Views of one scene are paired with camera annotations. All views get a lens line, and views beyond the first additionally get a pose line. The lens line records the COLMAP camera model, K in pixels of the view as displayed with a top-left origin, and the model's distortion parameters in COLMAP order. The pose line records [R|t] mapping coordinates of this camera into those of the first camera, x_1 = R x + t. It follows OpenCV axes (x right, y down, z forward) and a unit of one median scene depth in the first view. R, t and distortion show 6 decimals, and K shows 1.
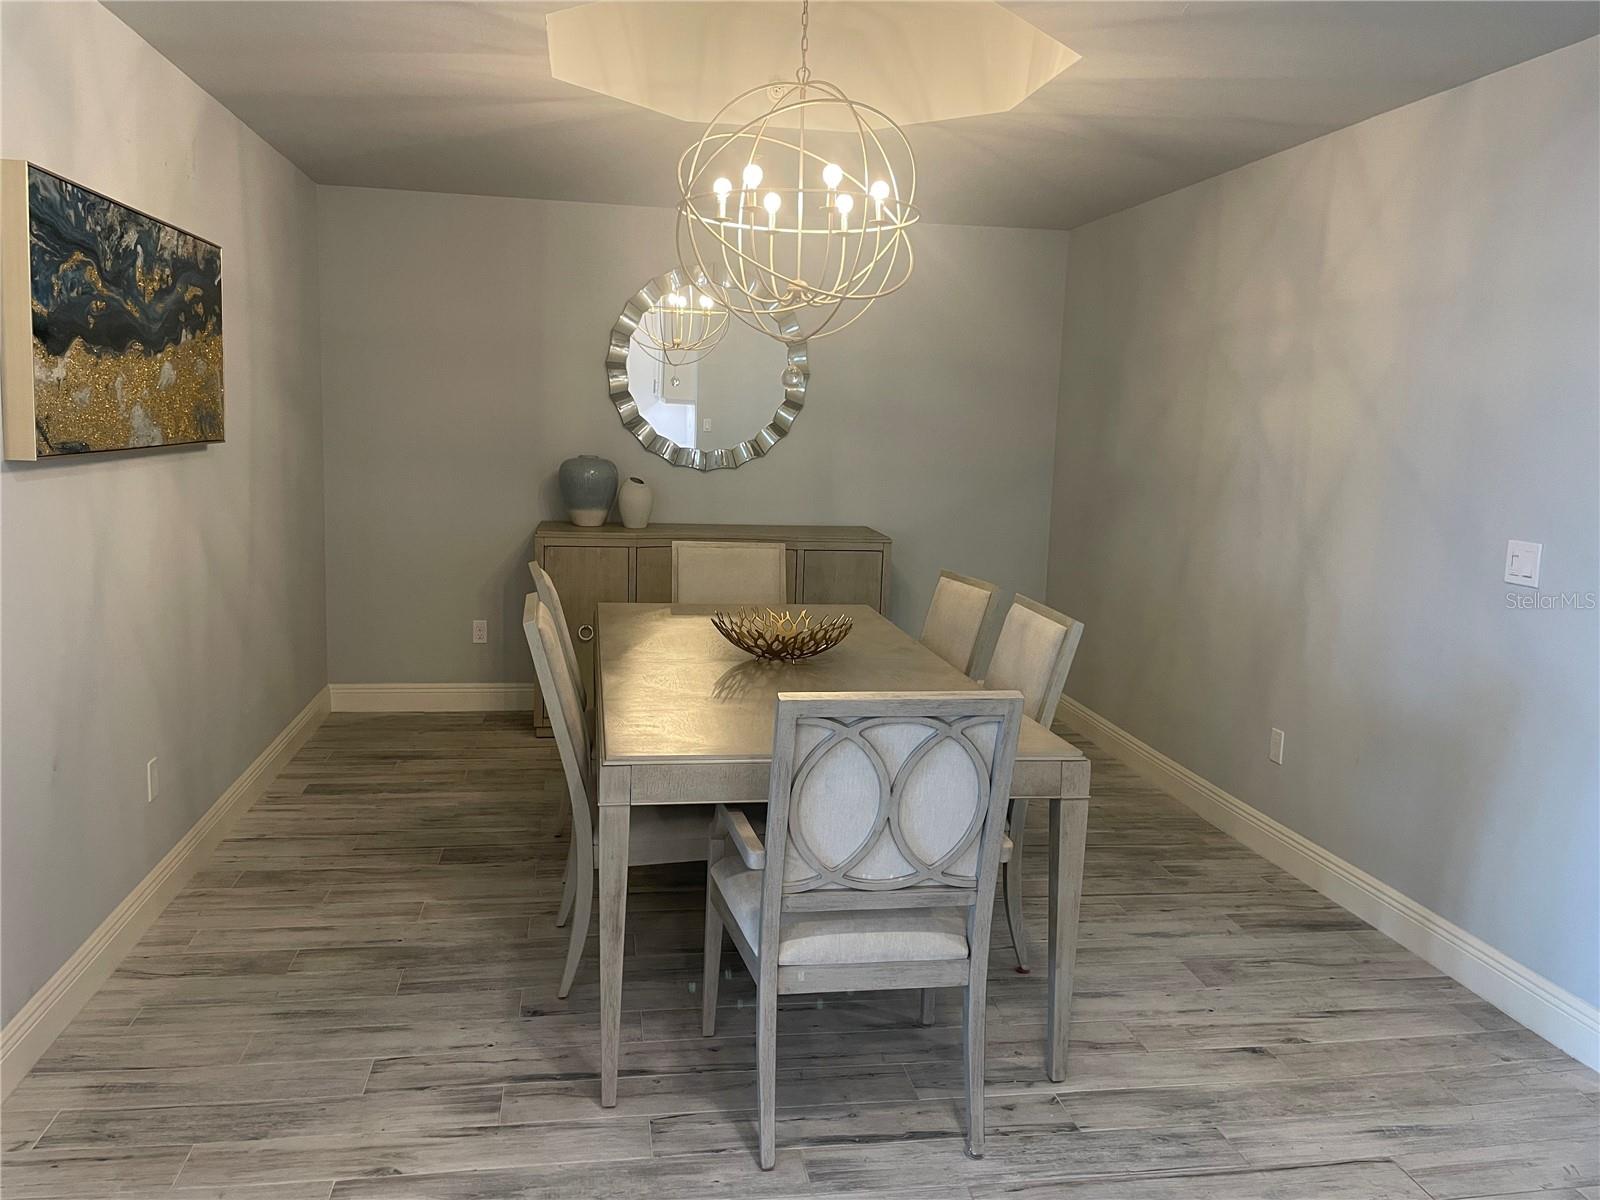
lens RADIAL K [[1204.4, 0, 800.0], [0, 1204.4, 600.0], [0, 0, 1]] dist [0.092470, -0.122010]
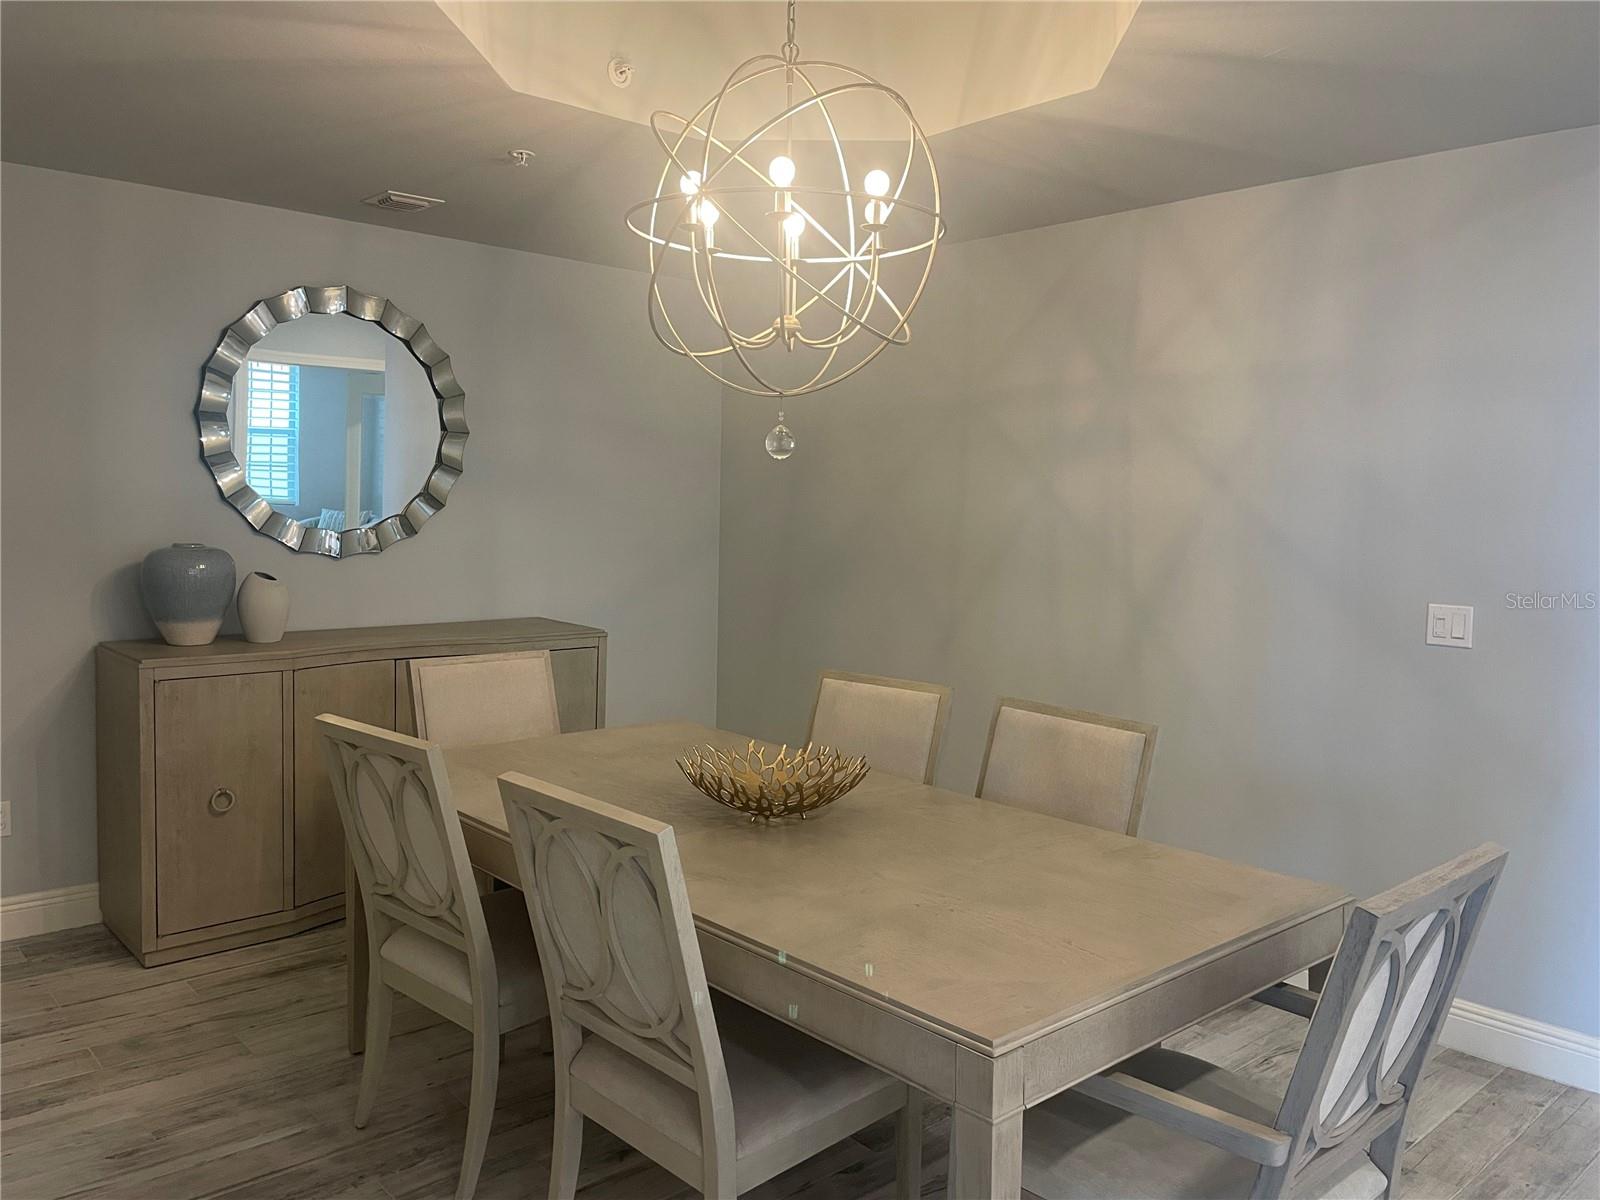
lens RADIAL K [[1204.4, 0, 800.0], [0, 1204.4, 600.0], [0, 0, 1]] dist [0.092470, -0.122010]
pose [[0.847653, -0.057149, 0.527464, -0.343921], [0.082934, 0.996233, -0.025338, -0.055544], [-0.524029, 0.065223, 0.849199, 0.302506]]
